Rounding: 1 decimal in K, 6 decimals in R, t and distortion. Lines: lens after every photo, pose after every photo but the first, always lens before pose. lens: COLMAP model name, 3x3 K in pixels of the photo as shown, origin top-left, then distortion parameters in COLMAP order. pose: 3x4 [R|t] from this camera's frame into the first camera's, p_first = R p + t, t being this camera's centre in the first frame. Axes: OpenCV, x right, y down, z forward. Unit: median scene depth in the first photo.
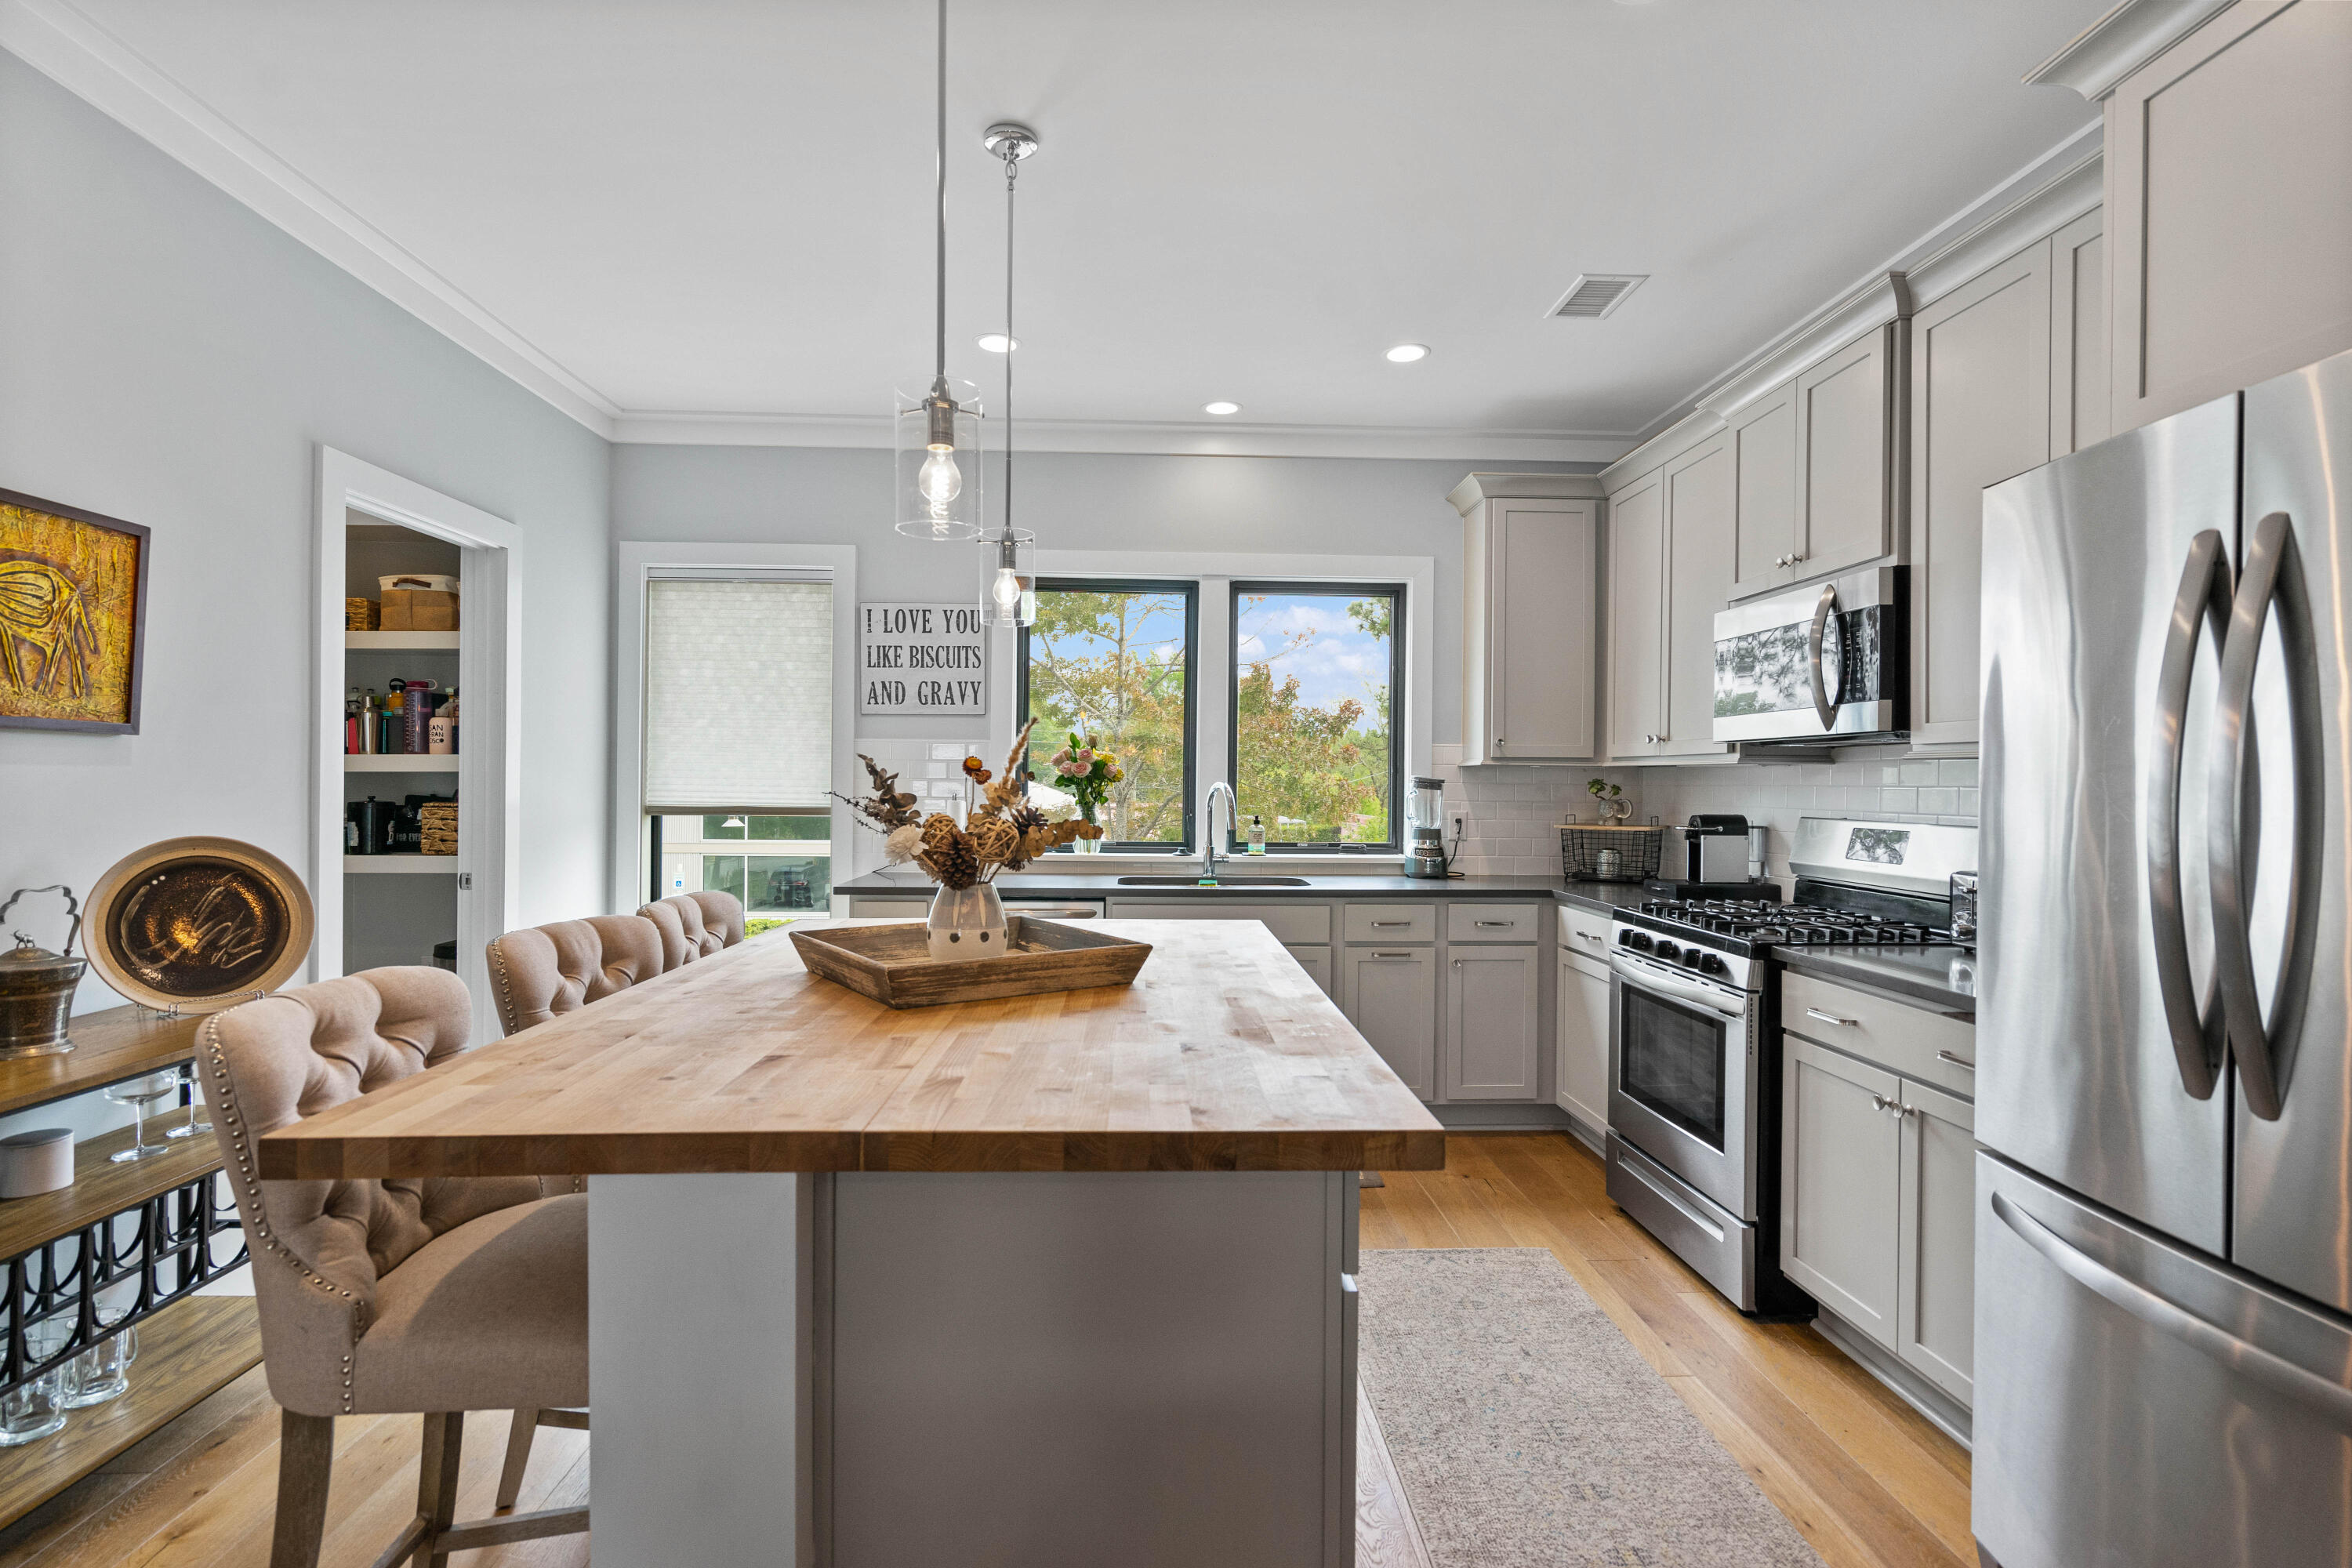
lens RADIAL K [[1135.1, 0, 1166.7], [0, 1135.1, 785.8], [0, 0, 1]] dist [-0.004512, 0.003783]
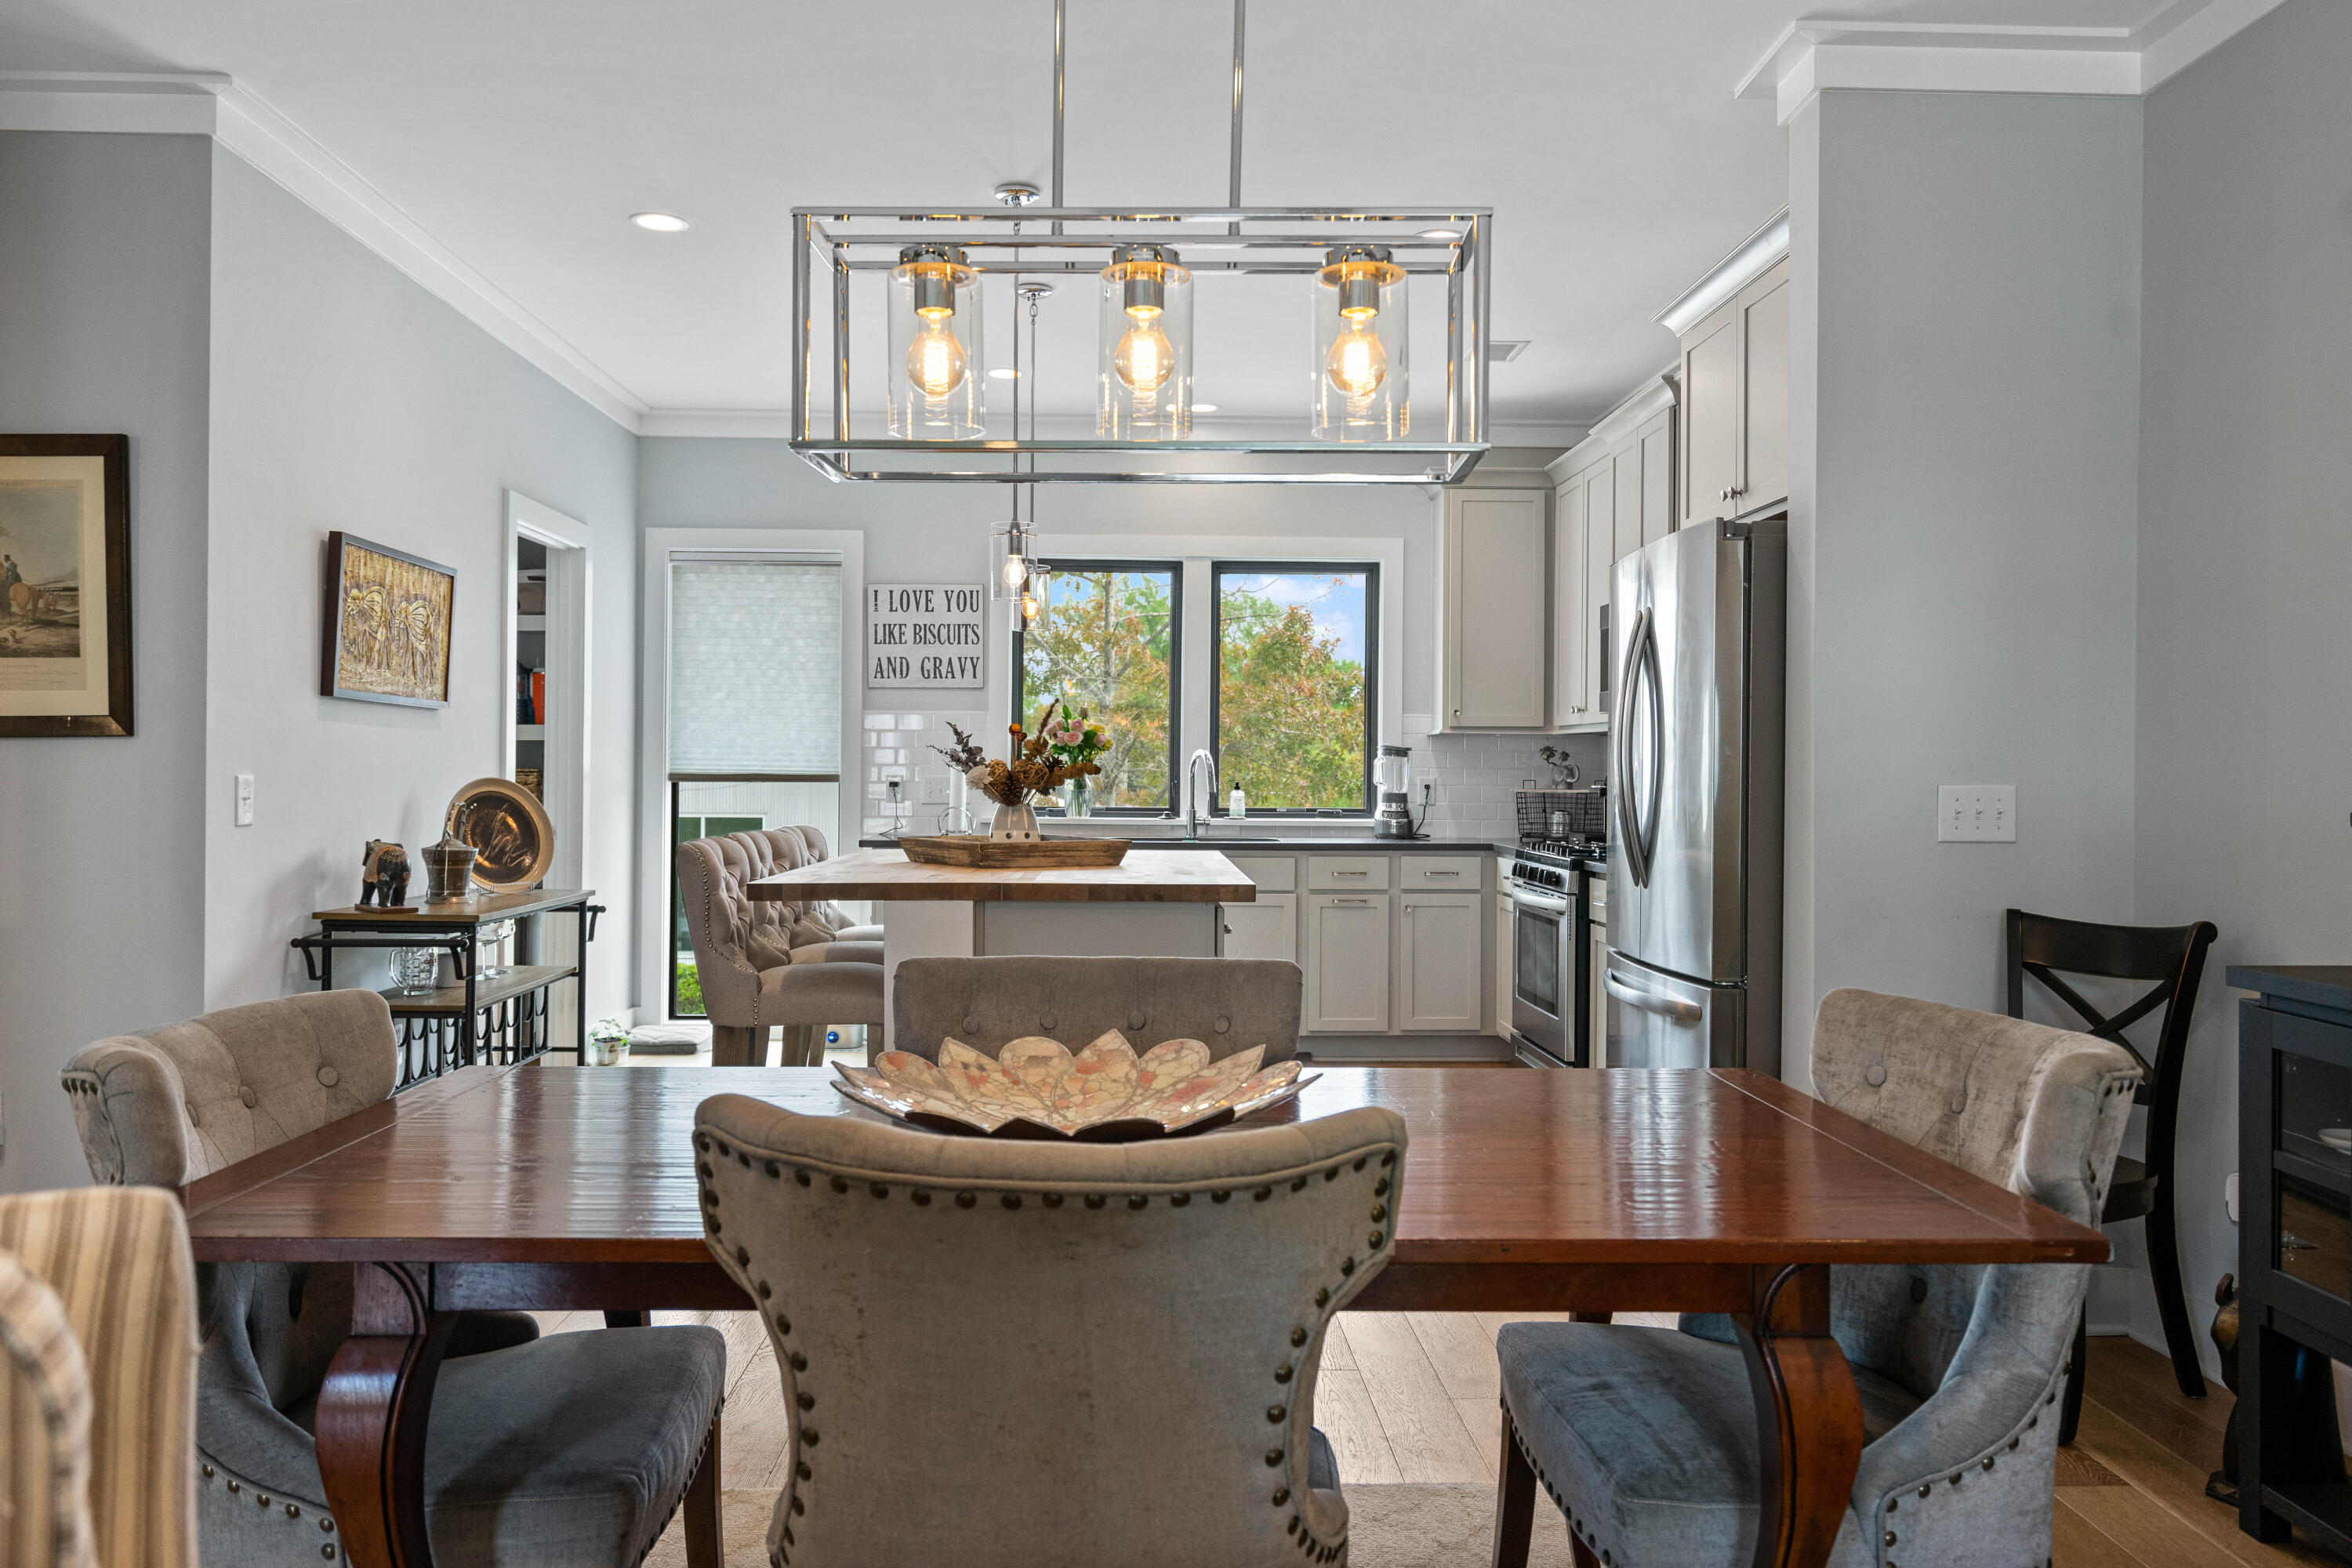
lens RADIAL K [[1734.6, 0, 1165.3], [0, 1734.6, 782.7], [0, 0, 1]] dist [0.011527, 0.007200]
pose [[0.999975, -0.001600, -0.006844, 0.023291], [0.001616, 0.999996, 0.002283, 0.023893], [0.006840, -0.002294, 0.999974, -0.647865]]
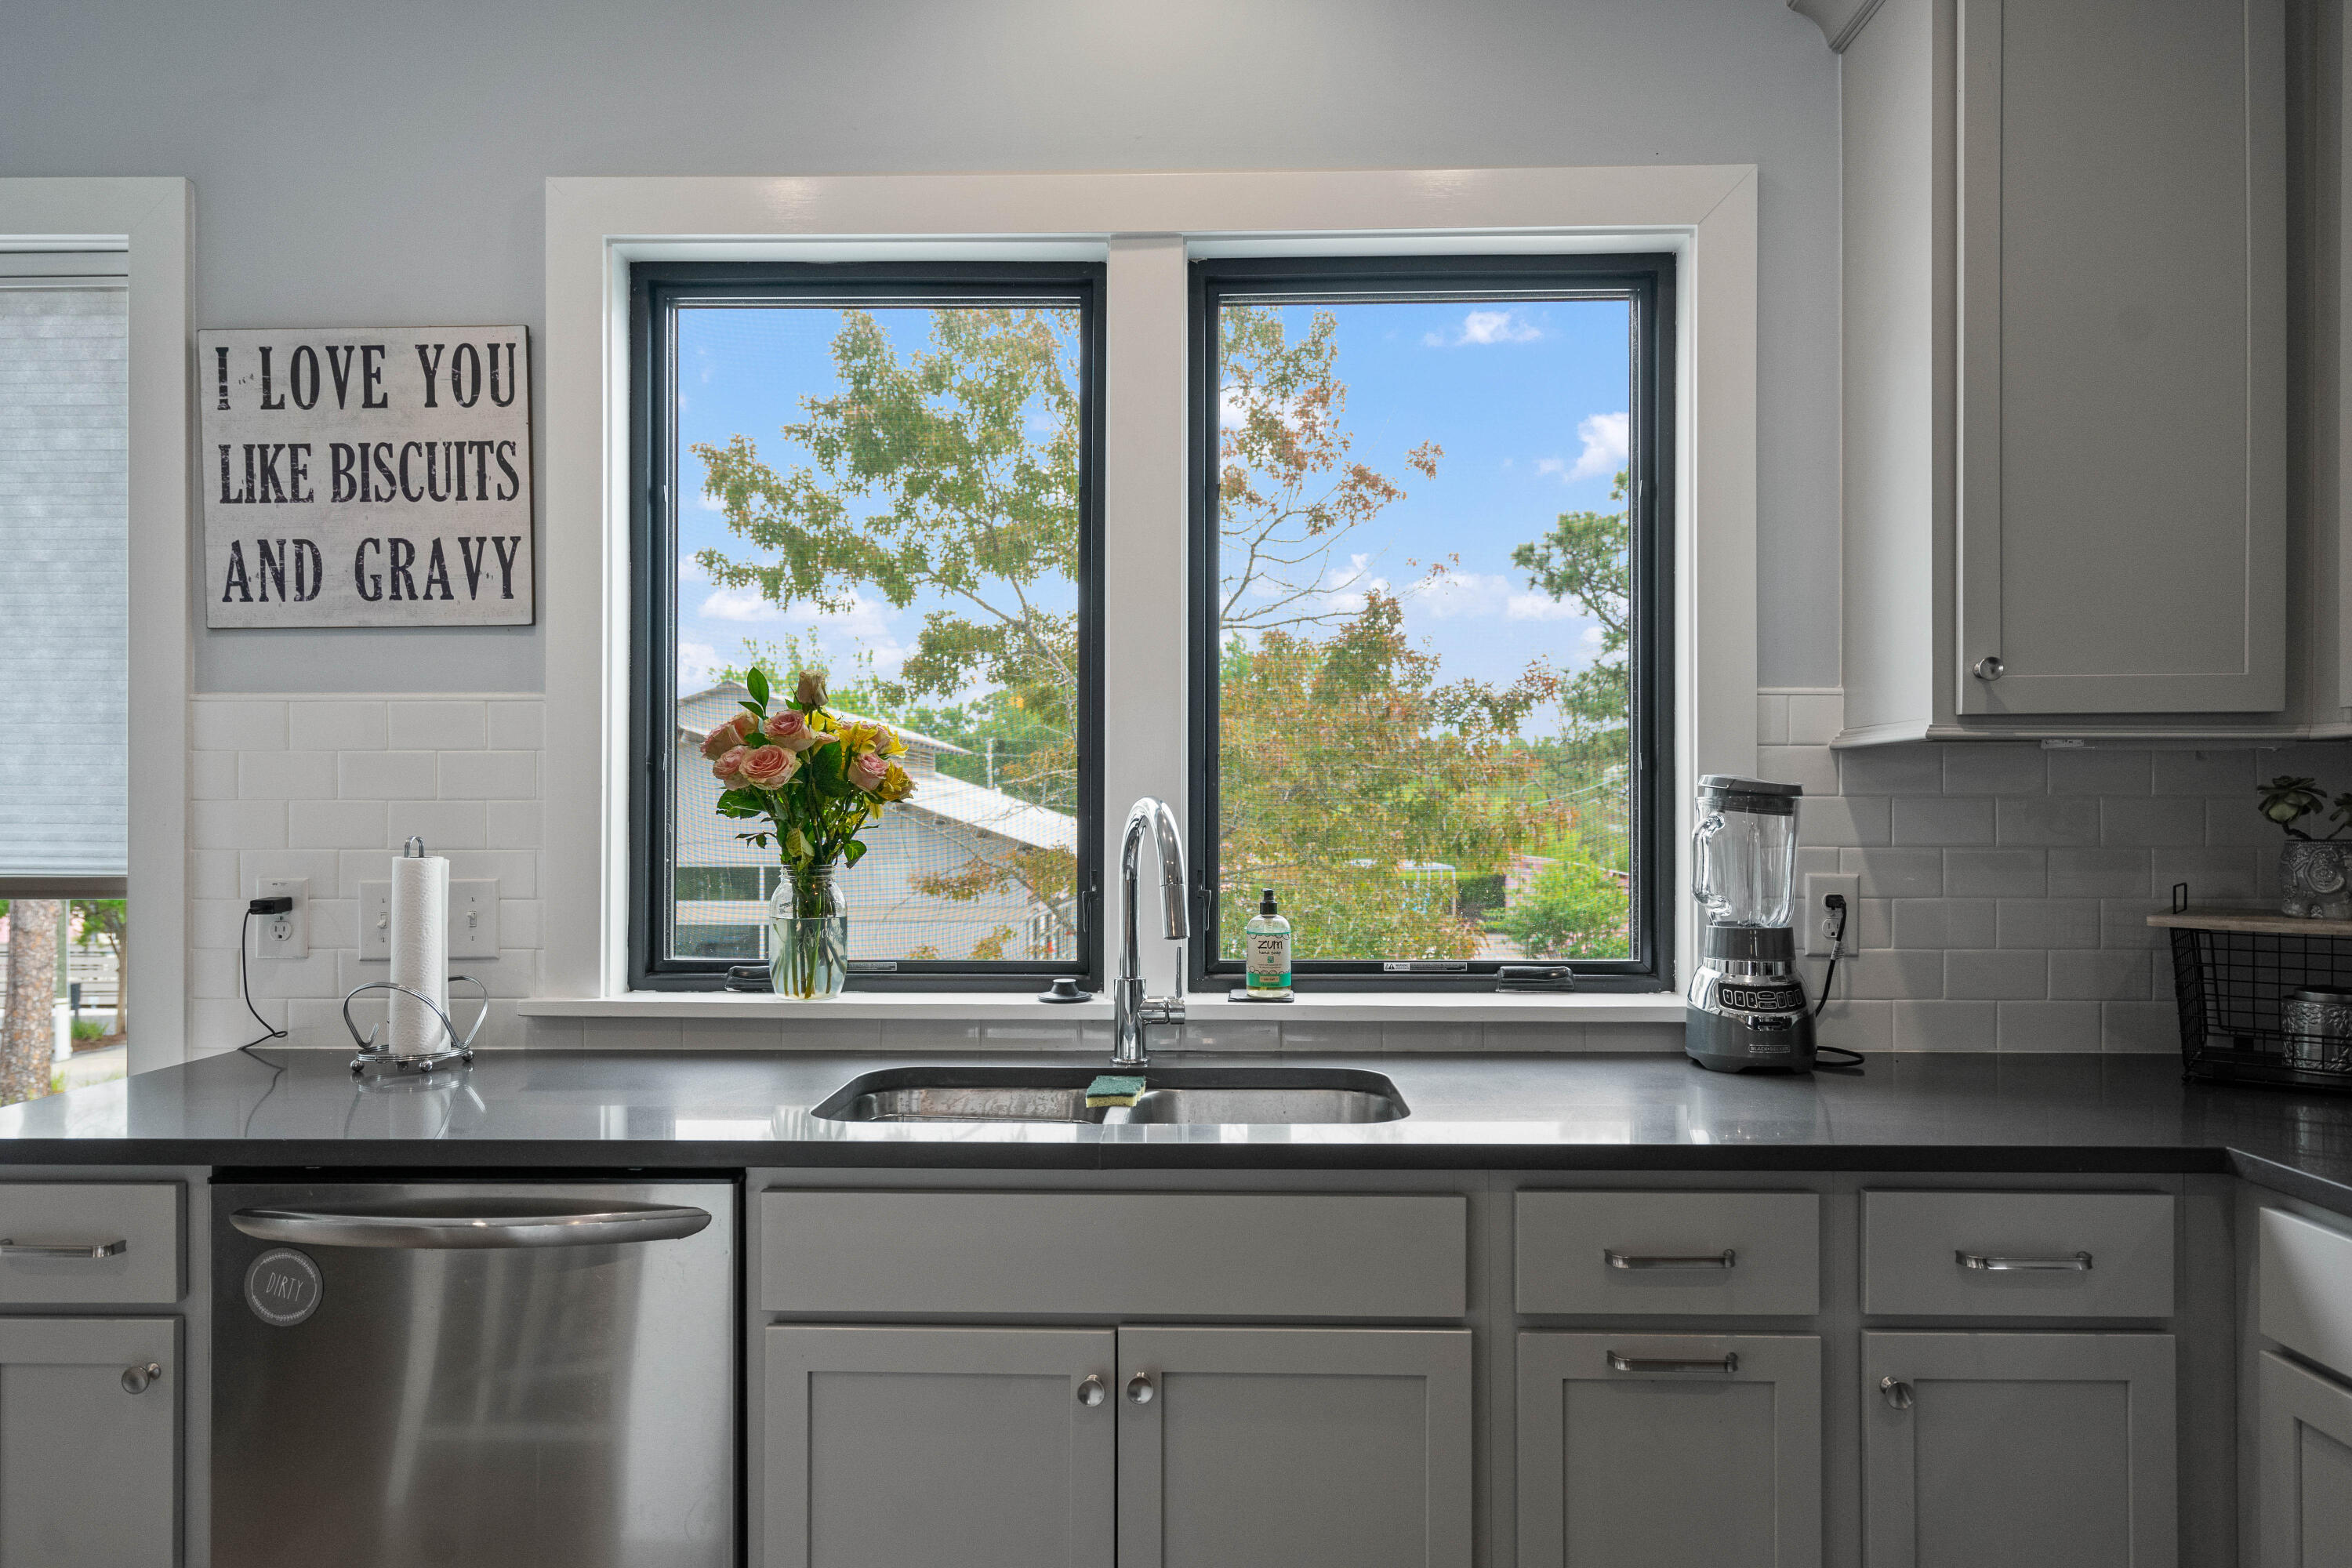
lens RADIAL K [[1558.1, 0, 1148.2], [0, 1558.1, 812.7], [0, 0, 1]] dist [0.010259, -0.003757]
pose [[0.997345, -0.009469, -0.072207, 0.079817], [0.009223, 0.999950, -0.003741, 0.002935], [0.072239, 0.003065, 0.997383, 0.510002]]
